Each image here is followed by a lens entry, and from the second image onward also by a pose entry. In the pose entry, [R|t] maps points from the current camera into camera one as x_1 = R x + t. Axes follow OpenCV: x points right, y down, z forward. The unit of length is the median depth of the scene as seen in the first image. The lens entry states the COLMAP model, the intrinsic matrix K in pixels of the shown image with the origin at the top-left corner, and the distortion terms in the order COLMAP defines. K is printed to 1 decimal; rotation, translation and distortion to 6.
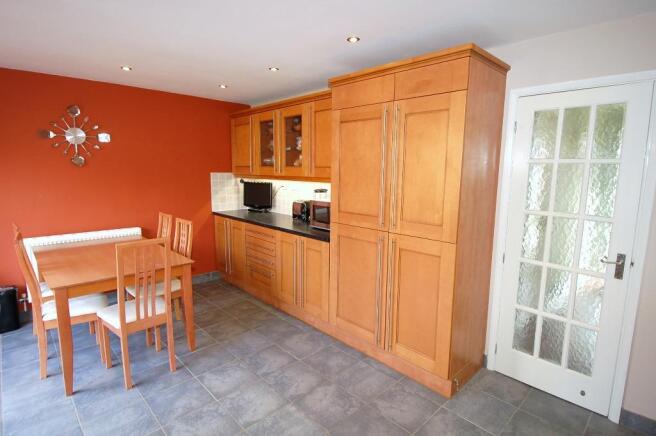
lens RADIAL K [[321.0, 0, 328.0], [0, 321.0, 218.0], [0, 0, 1]] dist [0.023888, -0.025727]
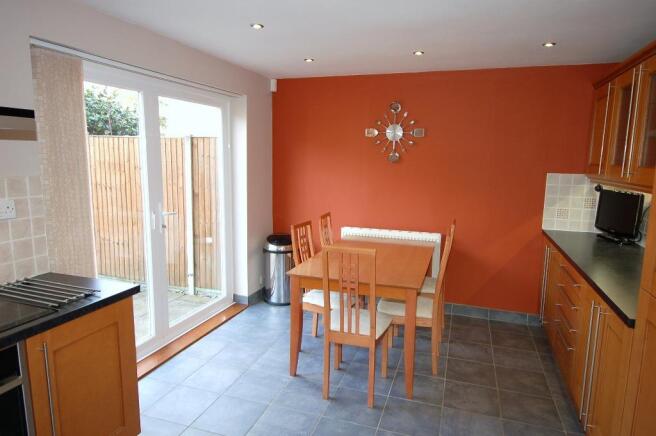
lens RADIAL K [[396.5, 0, 328.0], [0, 396.5, 218.0], [0, 0, 1]] dist [-0.000106, 0.001676]
pose [[0.489077, 0.128269, -0.862758, 0.202368], [-0.144727, 0.987351, 0.064750, -0.043652], [0.860150, 0.093197, 0.501455, 0.233430]]
